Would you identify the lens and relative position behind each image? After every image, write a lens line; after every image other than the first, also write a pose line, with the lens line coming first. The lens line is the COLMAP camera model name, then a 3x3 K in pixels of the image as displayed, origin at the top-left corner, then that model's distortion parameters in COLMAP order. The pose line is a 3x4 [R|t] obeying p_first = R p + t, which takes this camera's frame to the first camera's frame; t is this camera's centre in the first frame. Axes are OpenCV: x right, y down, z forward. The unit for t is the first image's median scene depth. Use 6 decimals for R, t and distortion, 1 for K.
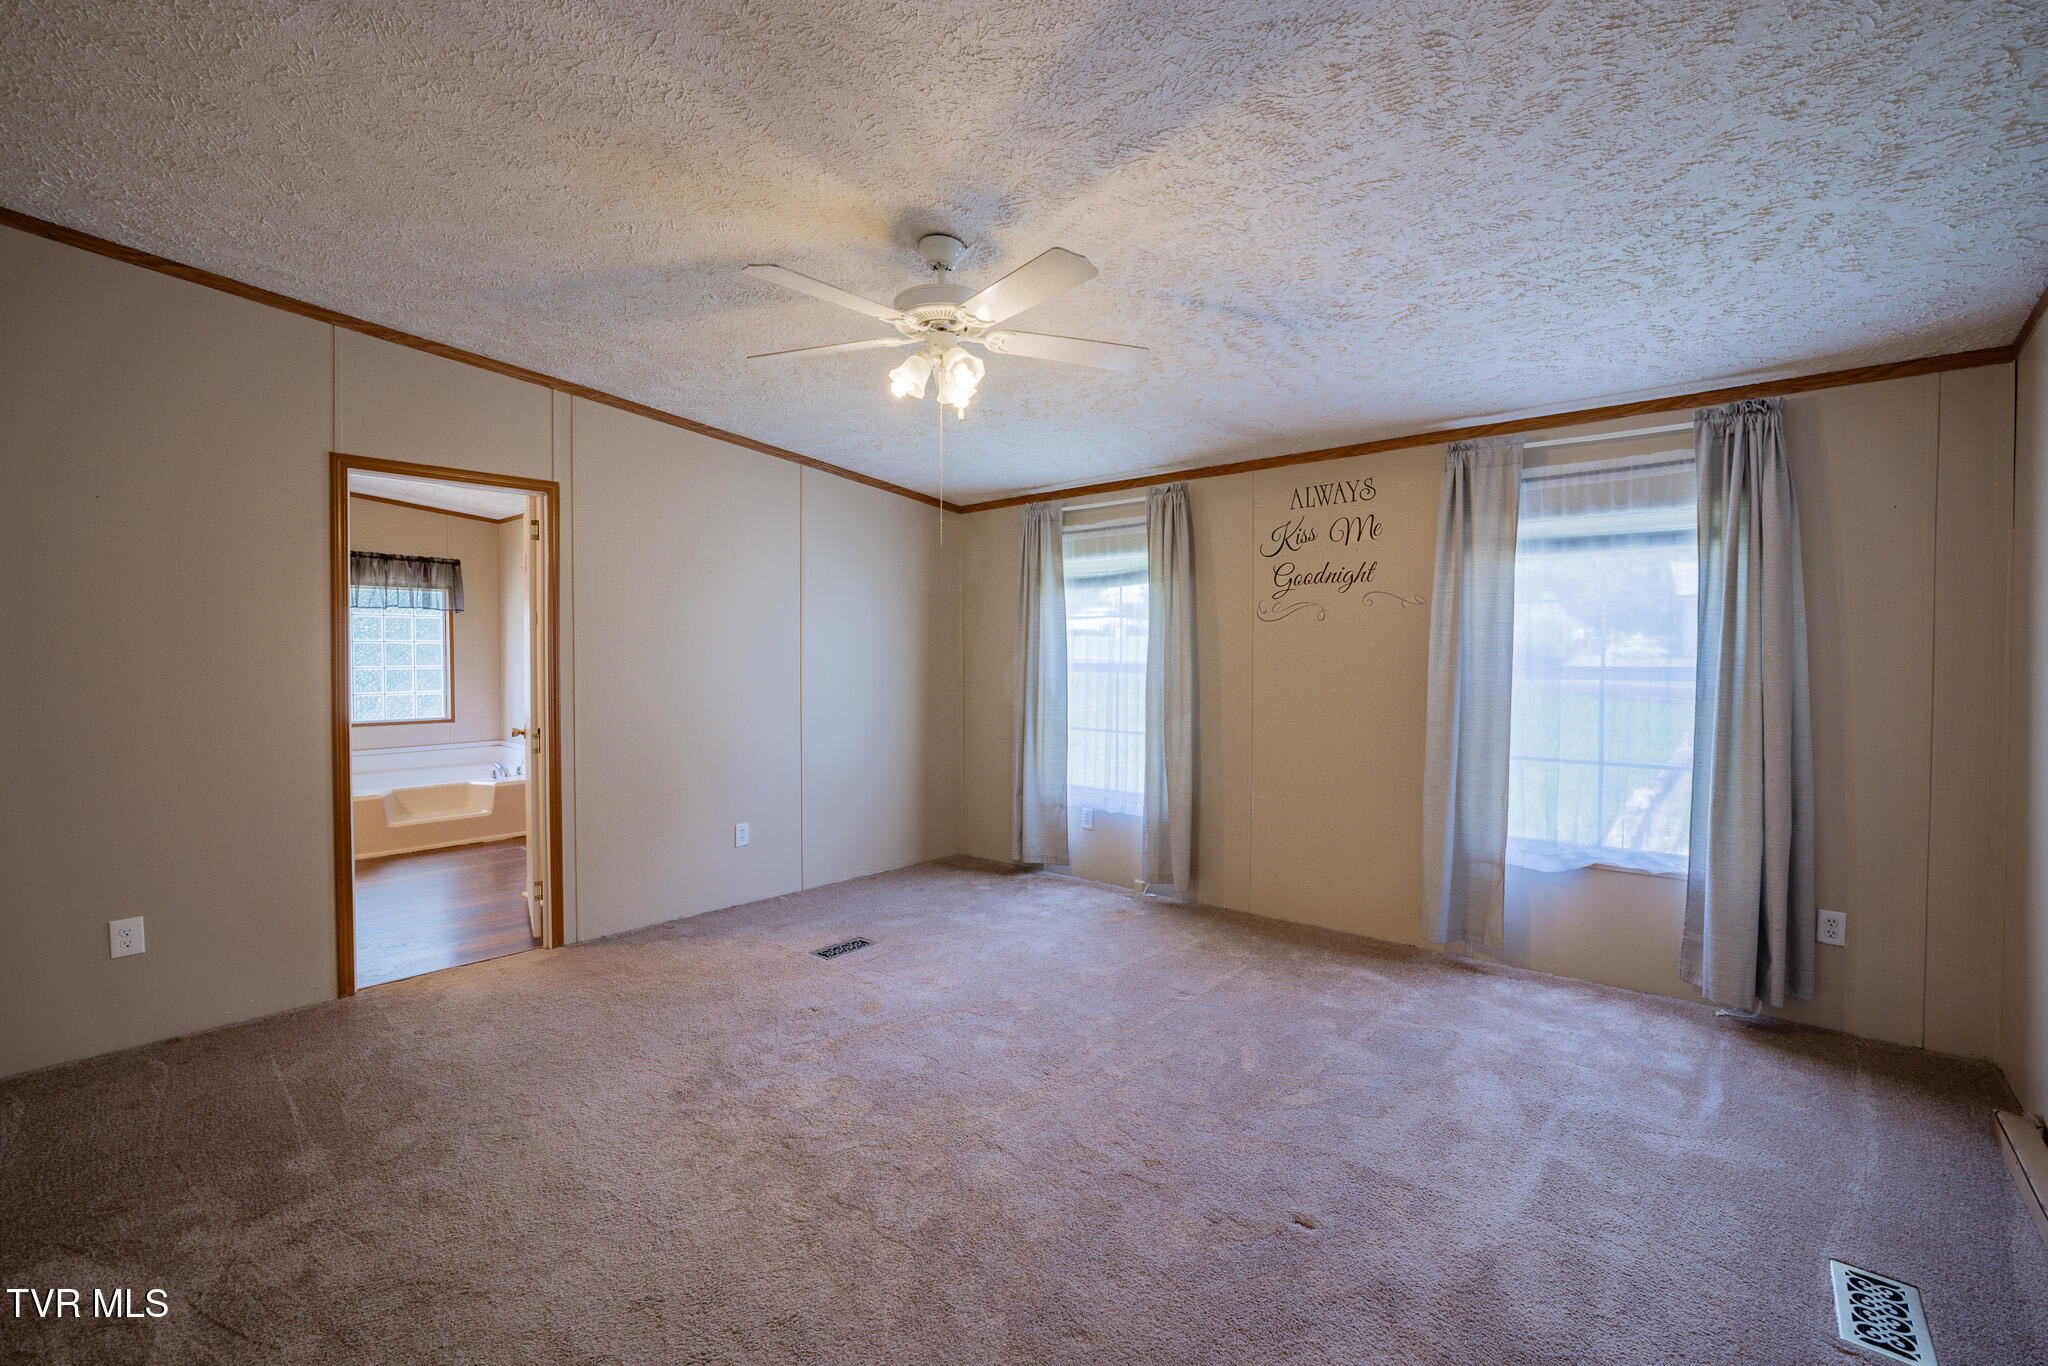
lens RADIAL K [[885.8, 0, 1040.1], [0, 885.8, 670.0], [0, 0, 1]] dist [-0.018246, 0.000768]
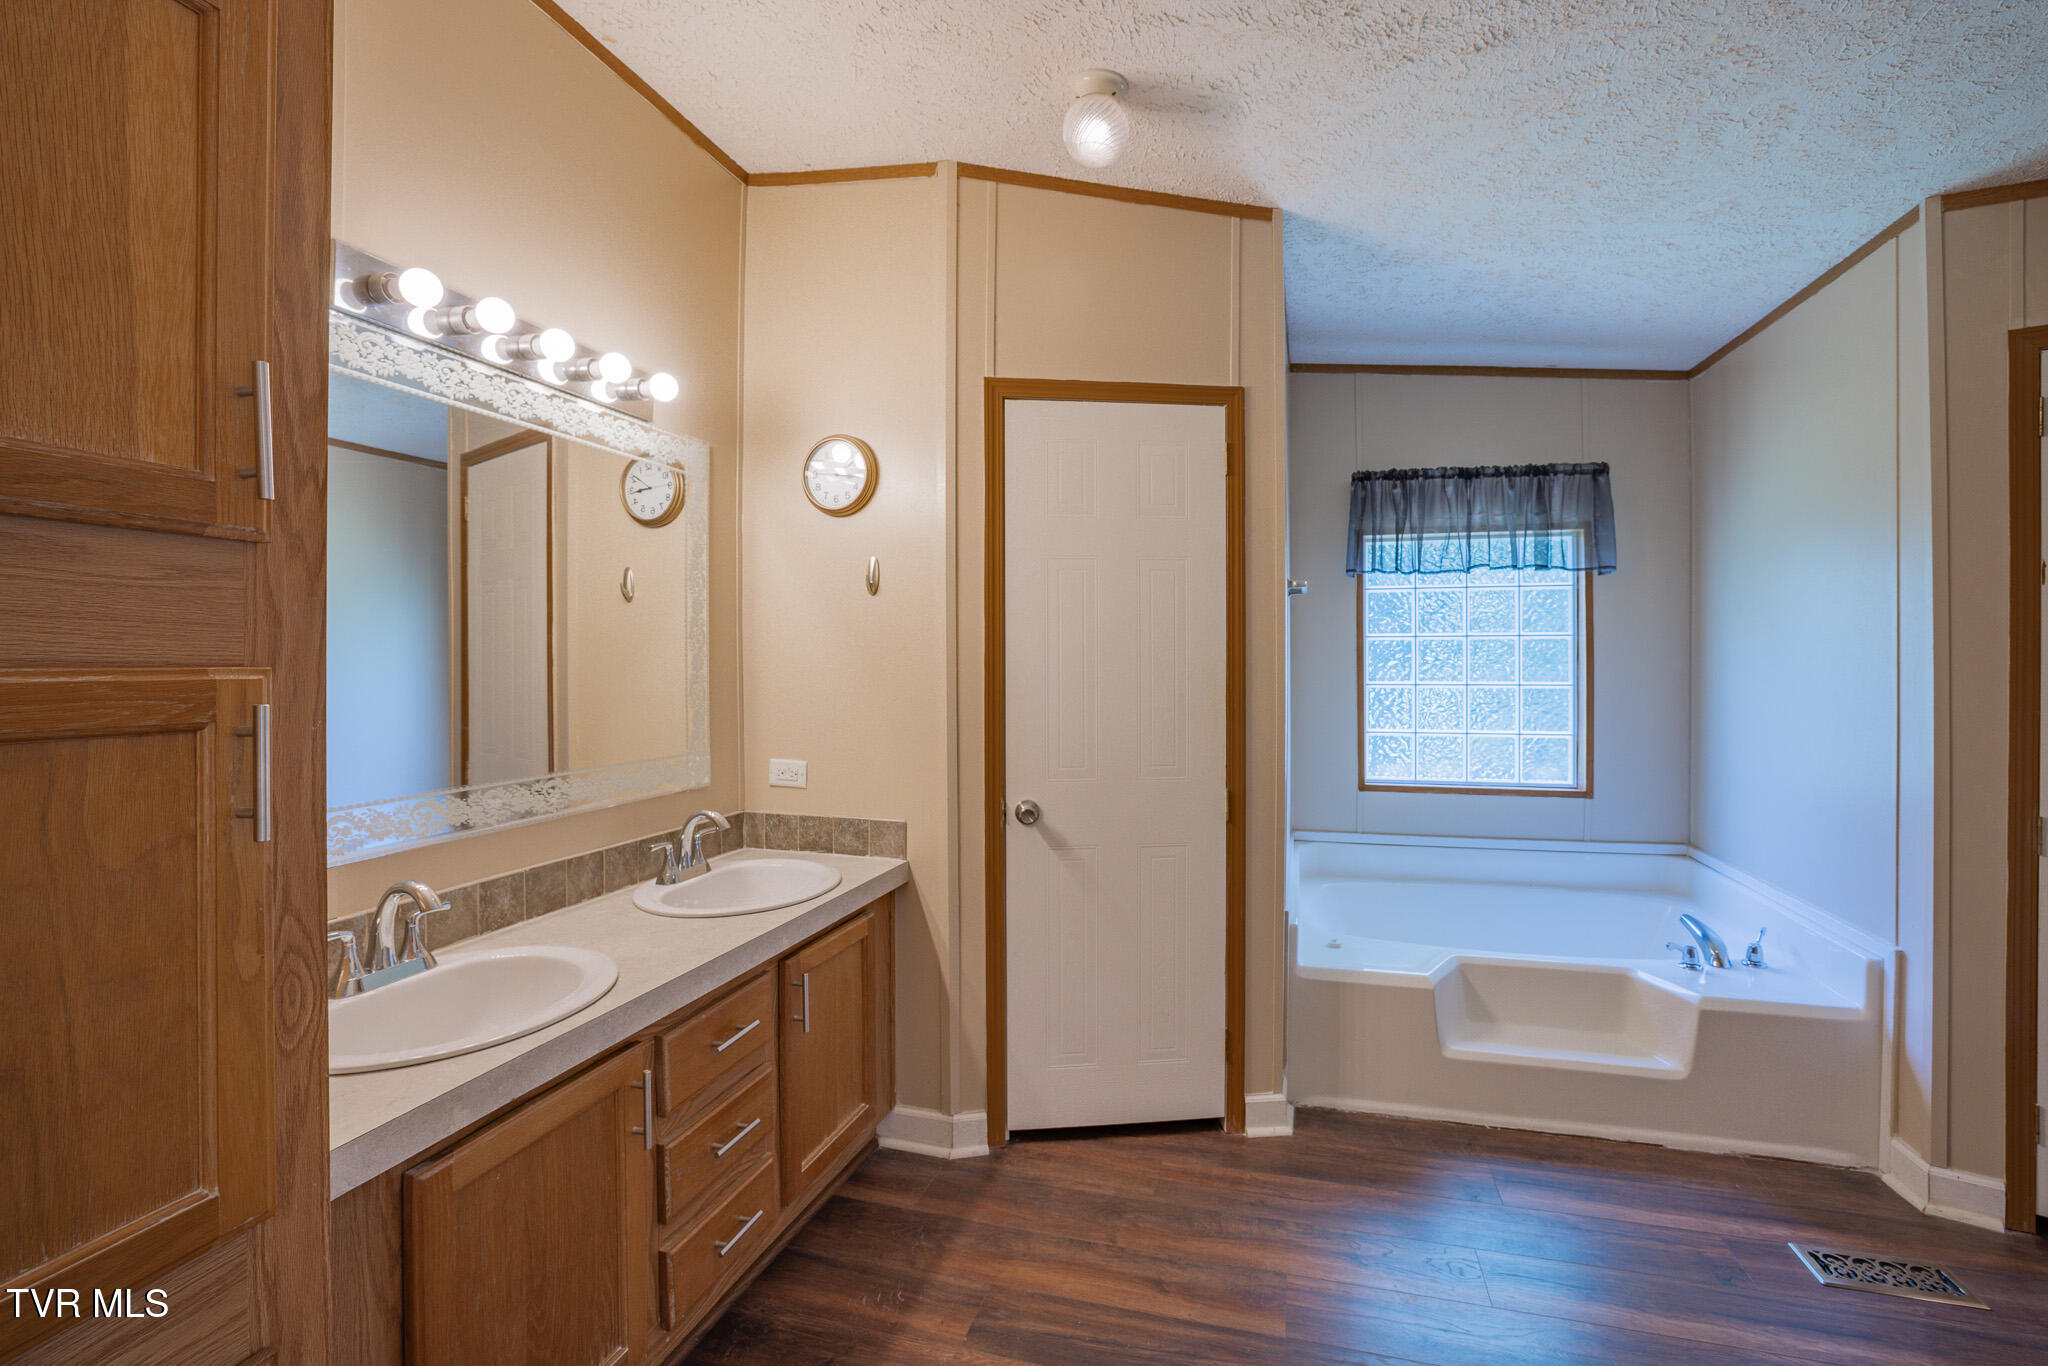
lens RADIAL K [[885.8, 0, 1040.1], [0, 885.8, 670.0], [0, 0, 1]] dist [-0.018246, 0.000768]
pose [[0.416689, 0.007117, -0.909021, -0.372205], [-0.013212, 0.999911, 0.001772, -0.008975], [0.908953, 0.011271, 0.416746, 0.547844]]
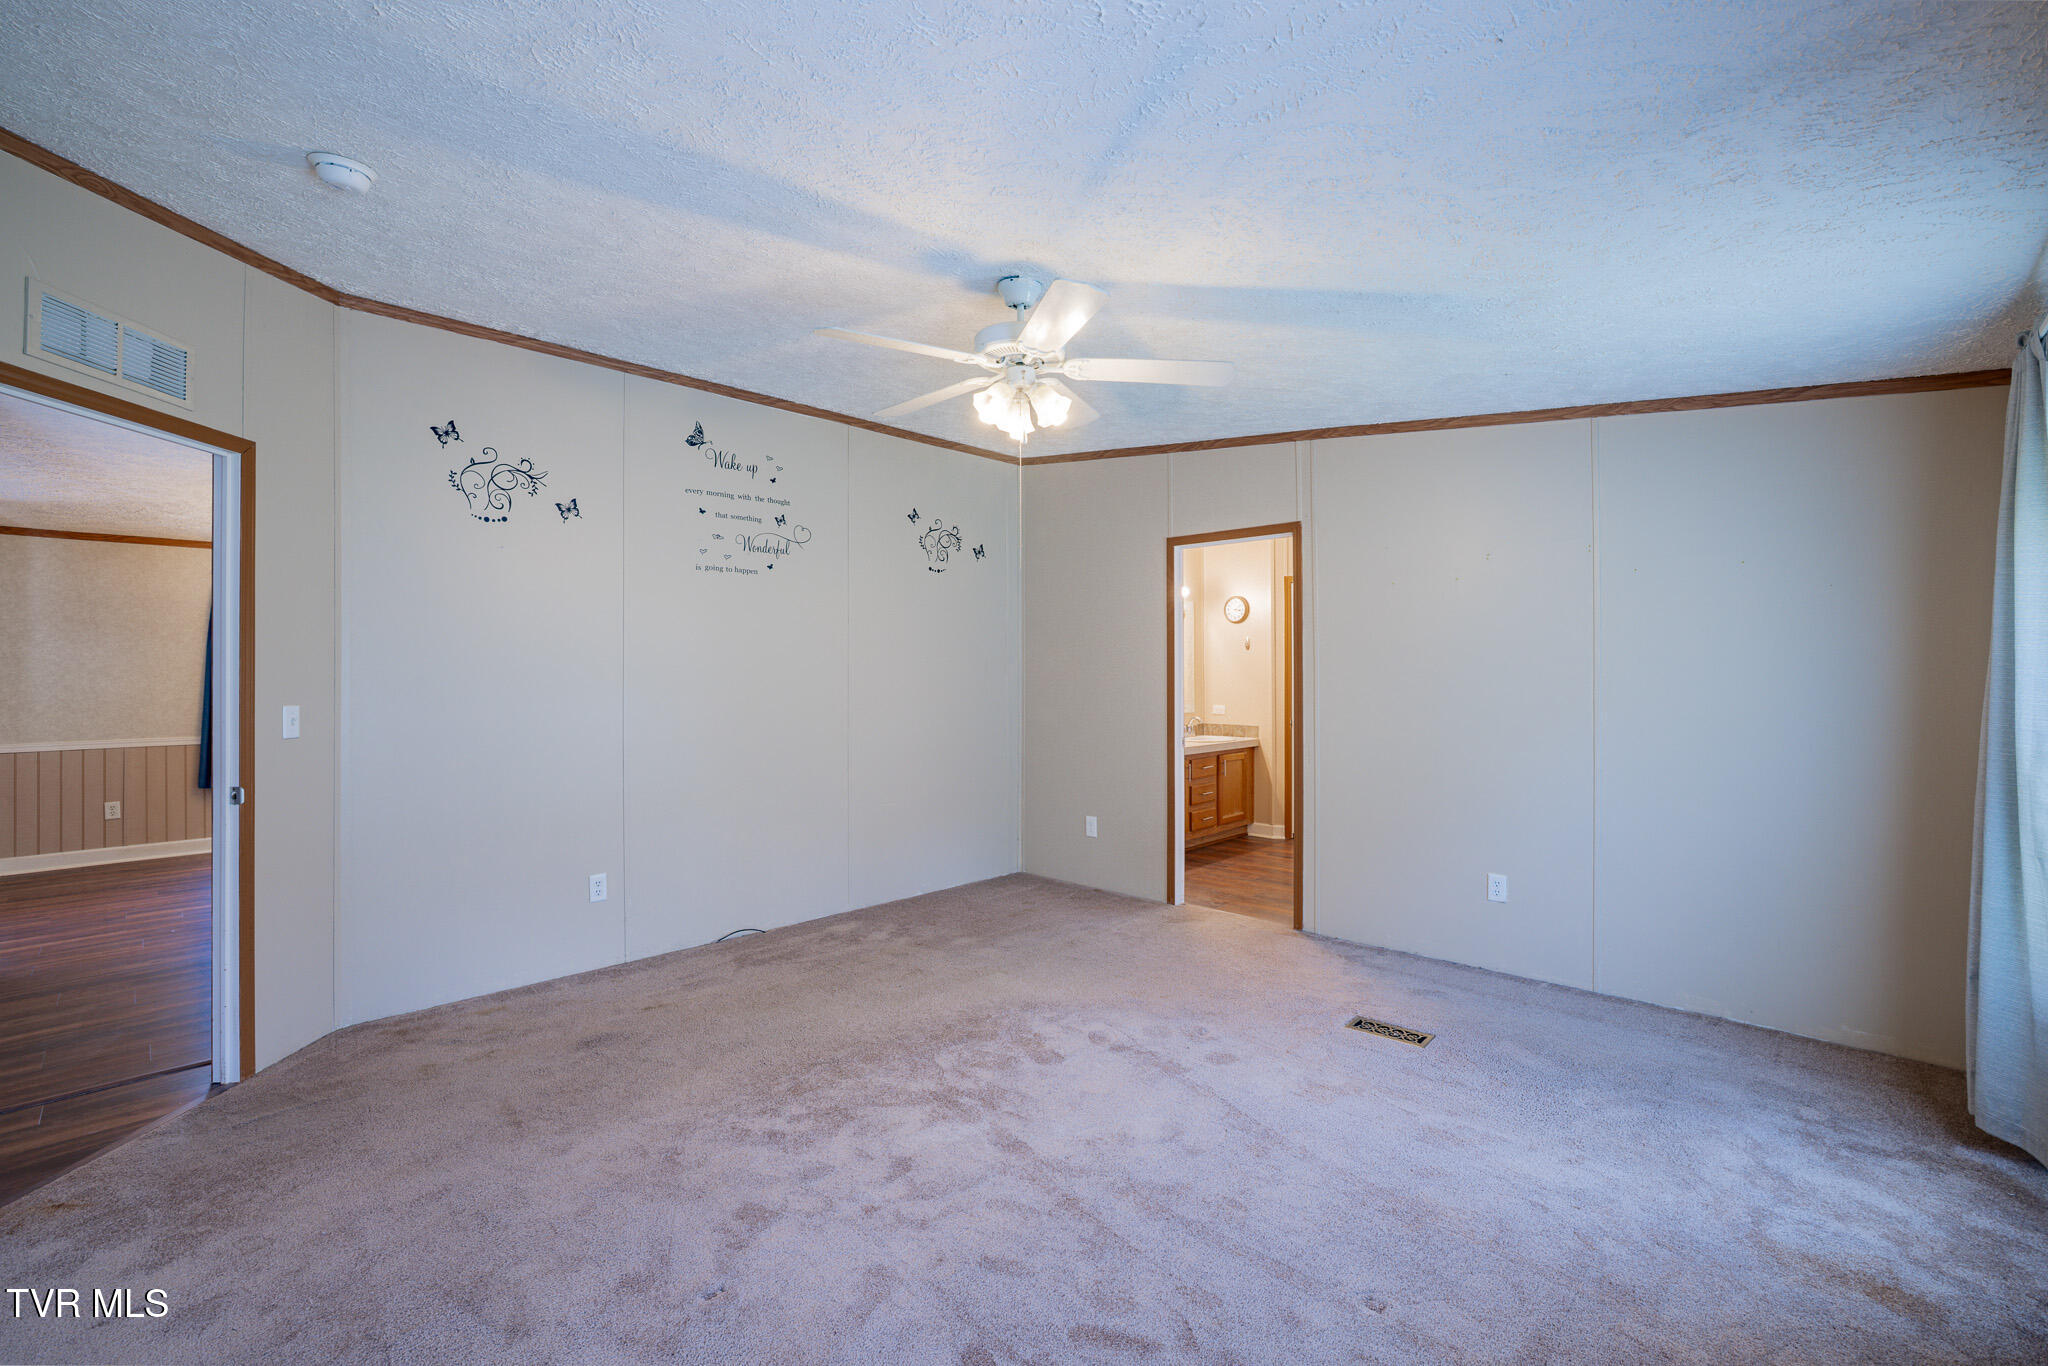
lens RADIAL K [[885.8, 0, 1040.1], [0, 885.8, 670.0], [0, 0, 1]] dist [-0.018246, 0.000768]
pose [[-0.034346, 0.000463, -0.999410, 0.365858], [-0.020255, 0.999794, 0.001159, -0.009260], [0.999205, 0.020283, -0.034330, 0.419118]]
